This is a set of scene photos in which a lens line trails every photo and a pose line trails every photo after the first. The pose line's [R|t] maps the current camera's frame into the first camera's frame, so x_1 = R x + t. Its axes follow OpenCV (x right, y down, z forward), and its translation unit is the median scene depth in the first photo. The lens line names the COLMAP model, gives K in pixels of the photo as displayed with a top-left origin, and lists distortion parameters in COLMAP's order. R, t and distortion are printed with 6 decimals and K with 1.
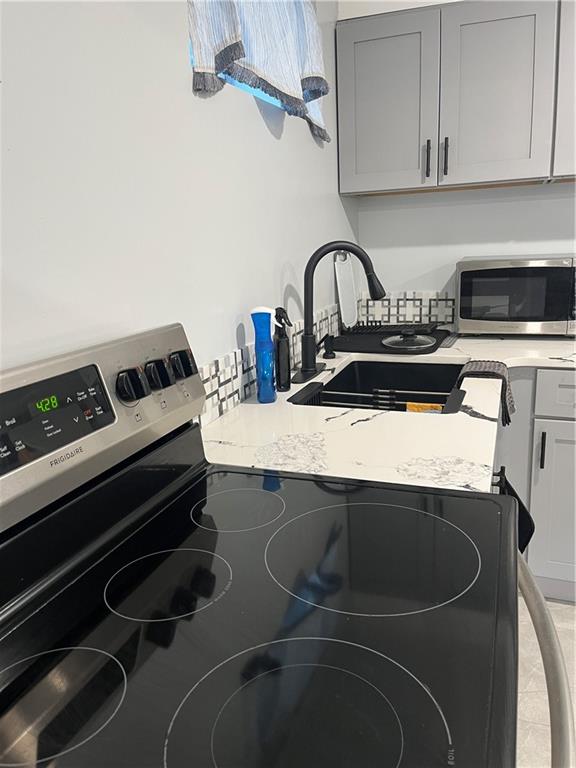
lens RADIAL K [[581.5, 0, 290.0], [0, 581.5, 378.9], [0, 0, 1]] dist [0.062681, -0.080588]
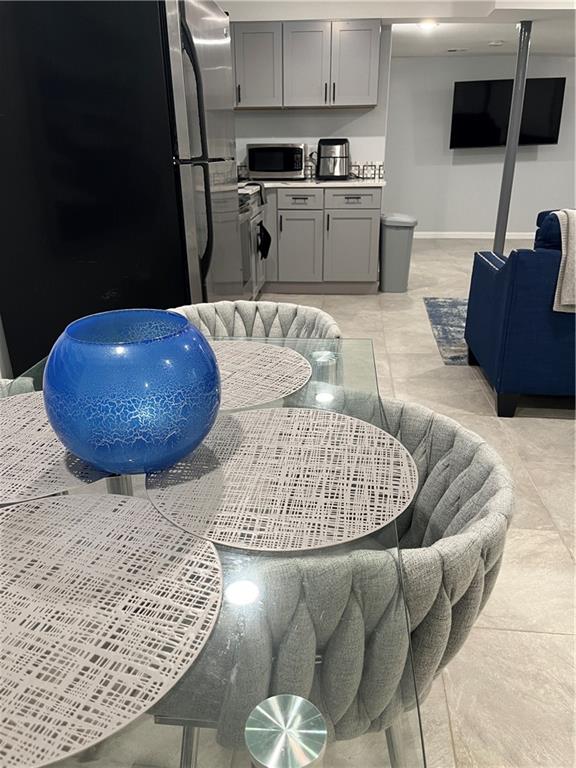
lens RADIAL K [[585.3, 0, 284.9], [0, 585.3, 381.5], [0, 0, 1]] dist [0.061419, -0.097679]
pose [[0.964618, -0.056000, 0.257636, -0.233870], [0.022886, 0.991279, 0.129778, 0.470066], [-0.262657, -0.119290, 0.957487, -1.494579]]
